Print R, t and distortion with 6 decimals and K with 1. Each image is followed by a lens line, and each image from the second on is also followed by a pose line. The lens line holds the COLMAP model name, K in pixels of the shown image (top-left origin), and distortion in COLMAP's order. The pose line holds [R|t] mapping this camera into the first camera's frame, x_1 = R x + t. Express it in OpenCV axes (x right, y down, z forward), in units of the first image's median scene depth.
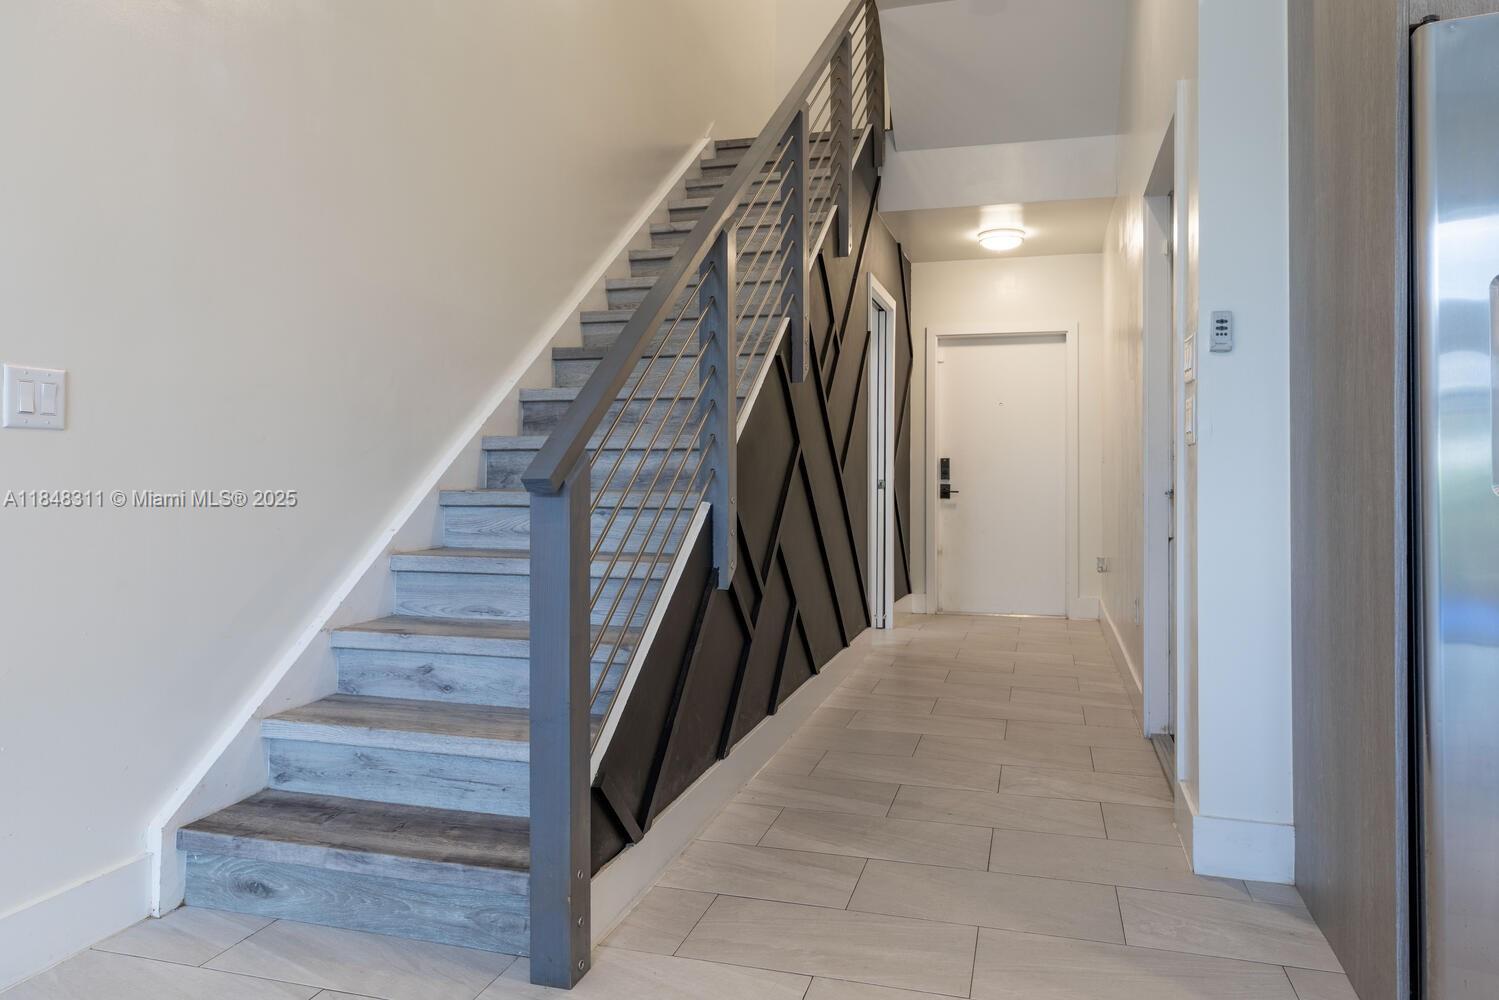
lens RADIAL K [[979.0, 0, 755.6], [0, 979.0, 456.8], [0, 0, 1]] dist [0.000860, -0.000559]
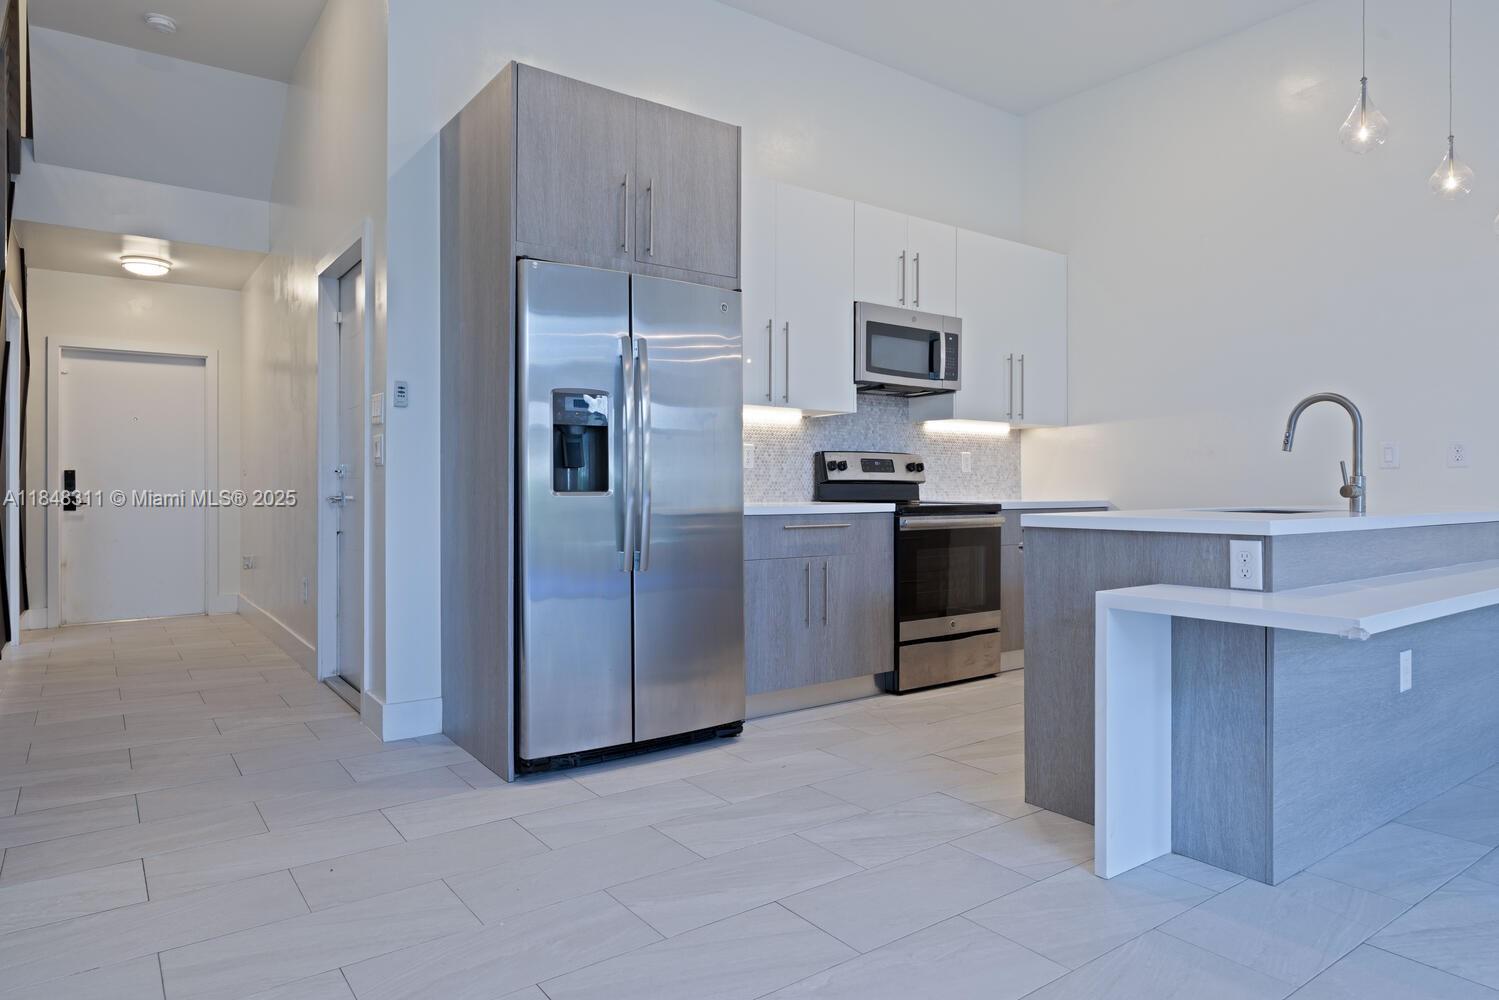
lens RADIAL K [[909.8, 0, 757.4], [0, 909.8, 481.7], [0, 0, 1]] dist [0.004082, 0.002079]
pose [[0.609045, -0.002730, 0.793131, -0.305204], [-0.008913, 0.999907, 0.010287, -0.007079], [-0.793086, -0.013334, 0.608964, -0.313952]]
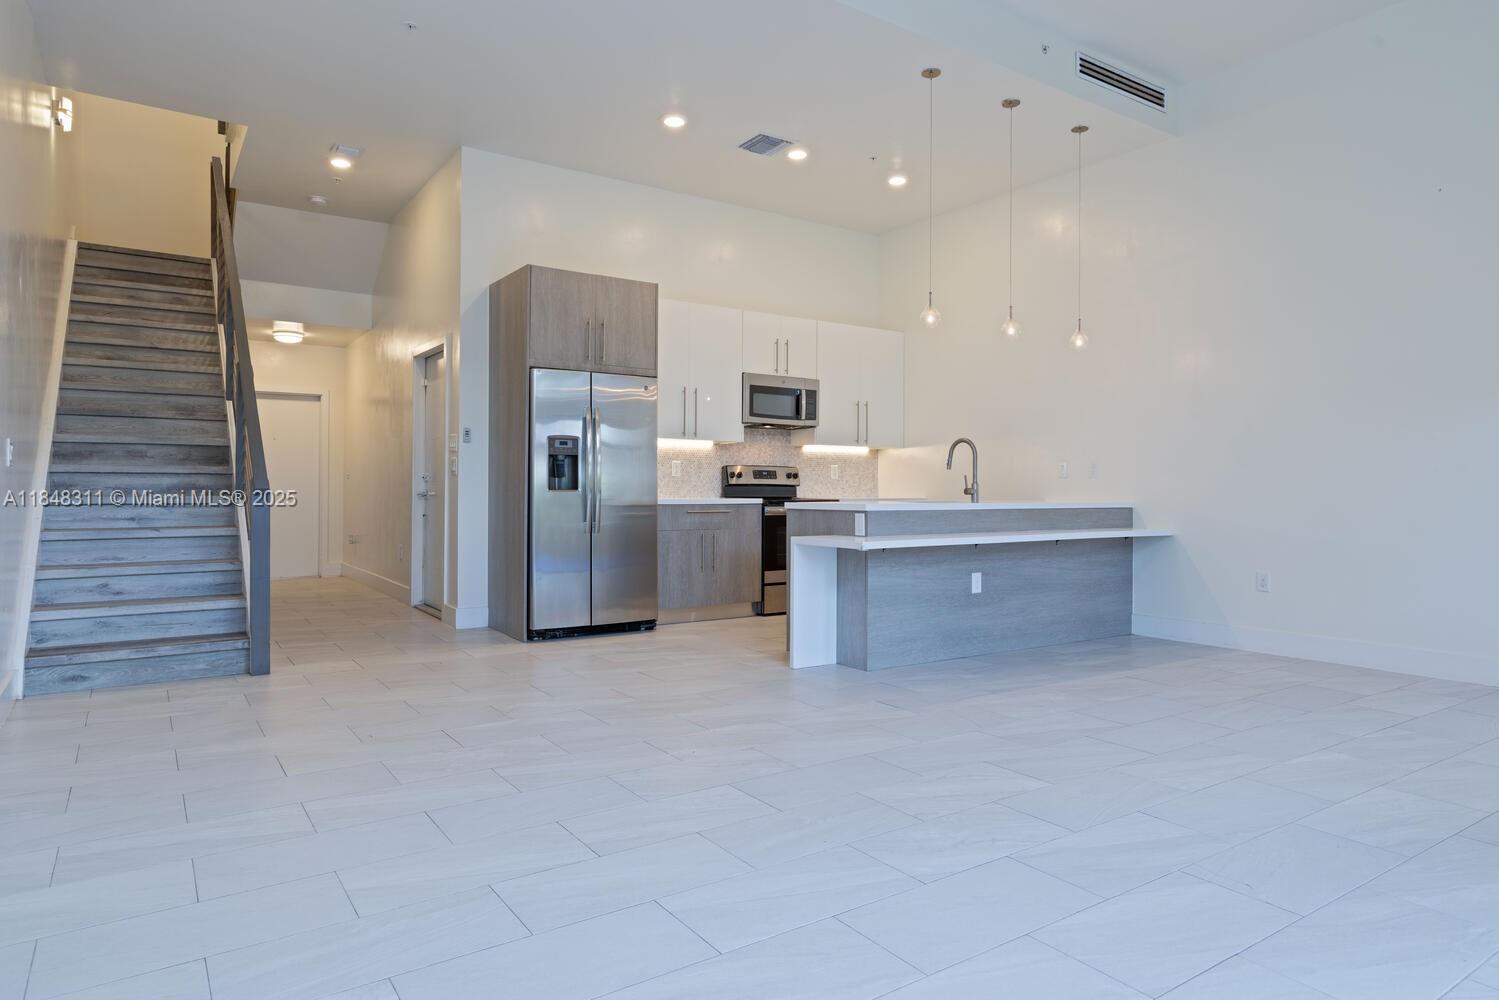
lens RADIAL K [[909.8, 0, 757.4], [0, 909.8, 481.7], [0, 0, 1]] dist [0.004082, 0.002079]
pose [[0.636411, 0.001384, 0.771349, -0.918515], [-0.012570, 0.999884, 0.008577, -0.025107], [-0.771248, -0.015154, 0.636355, -1.190551]]
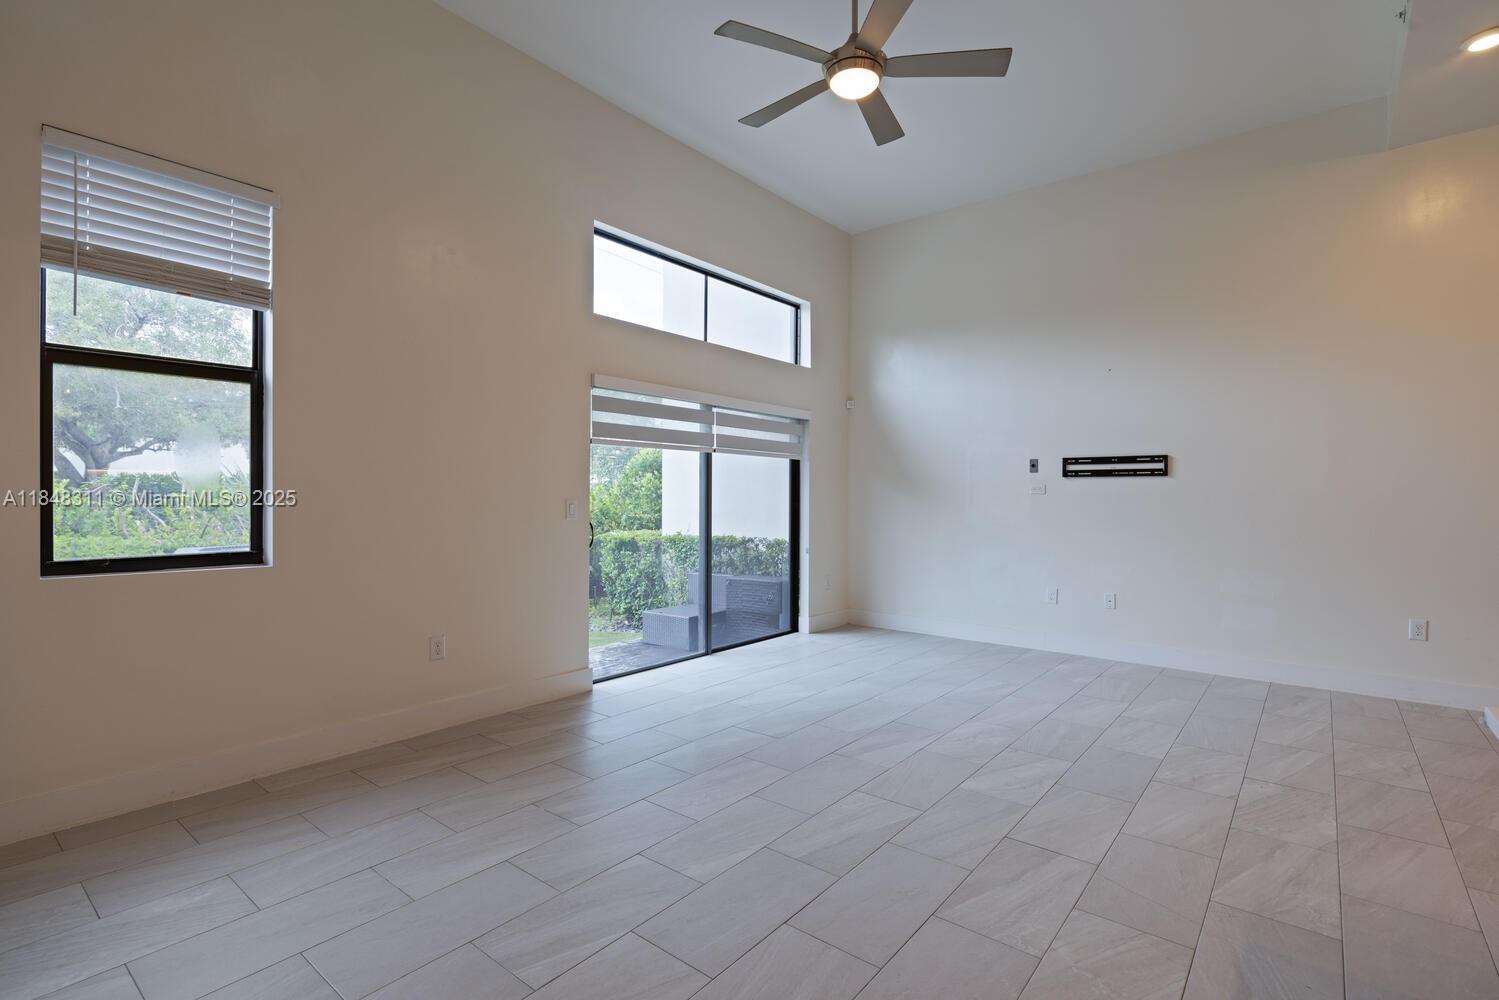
lens RADIAL K [[708.8, 0, 754.4], [0, 708.8, 496.9], [0, 0, 1]] dist [-0.002434, -0.000417]
pose [[-0.388289, -0.004926, -0.921524, 1.353595], [0.005955, 0.999951, -0.007854, -0.085838], [0.921518, -0.008537, -0.388241, -0.611020]]
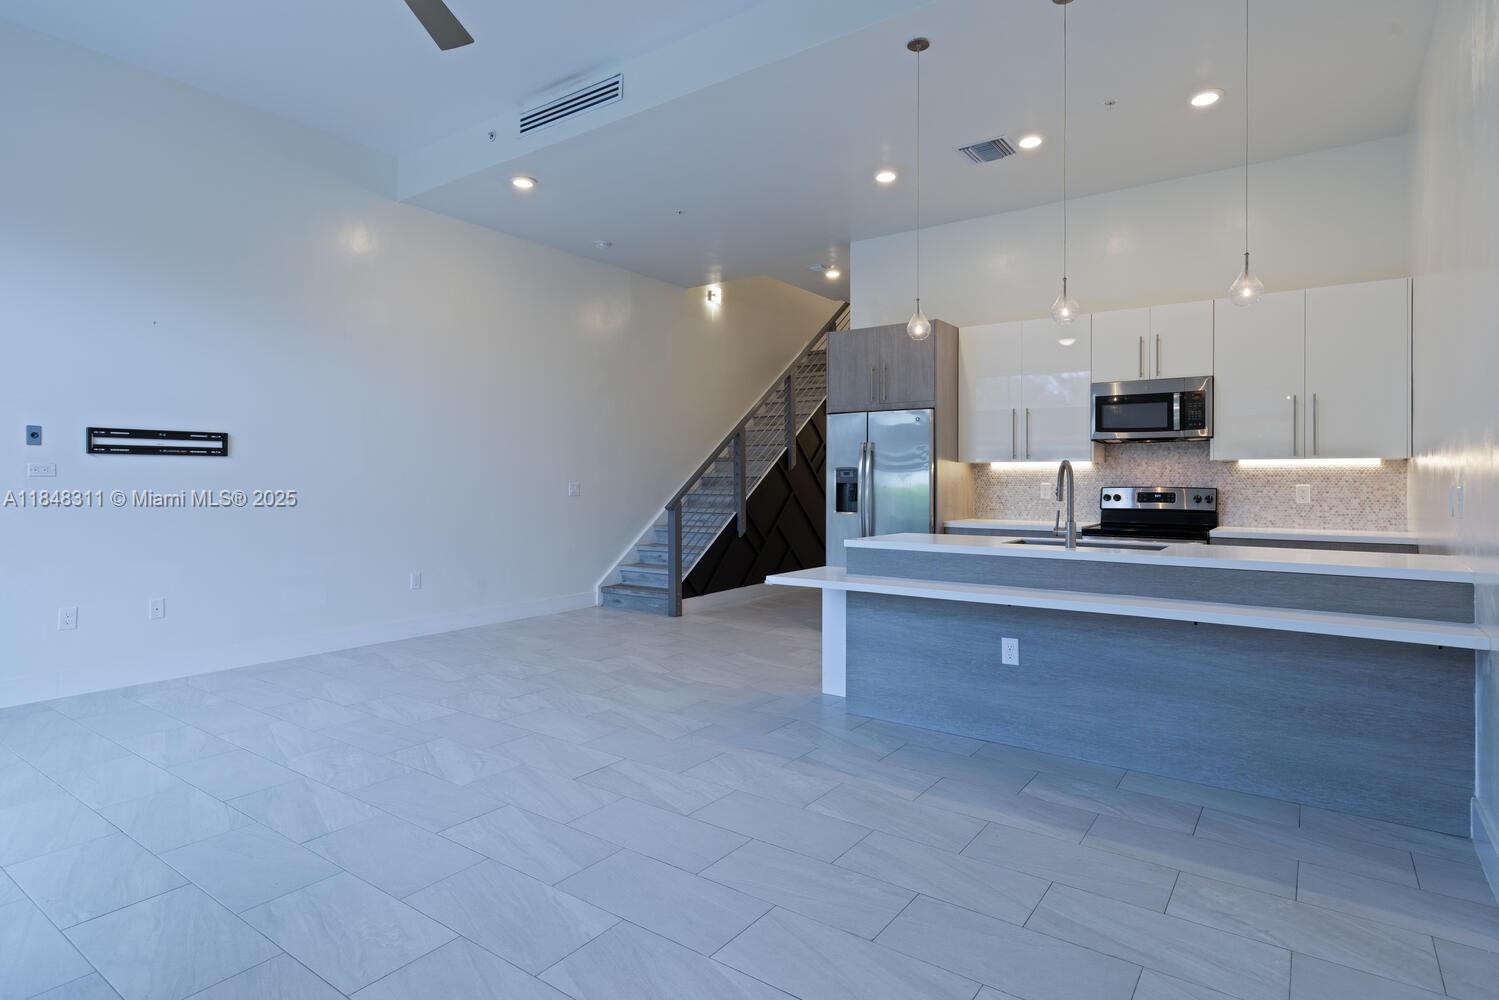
lens RADIAL K [[794.0, 0, 752.8], [0, 794.0, 479.4], [0, 0, 1]] dist [0.001099, 0.001191]
pose [[0.941540, -0.005198, -0.336860, 1.013906], [0.009401, 0.999897, 0.010848, -0.103976], [0.336769, -0.013381, 0.941492, -1.715023]]
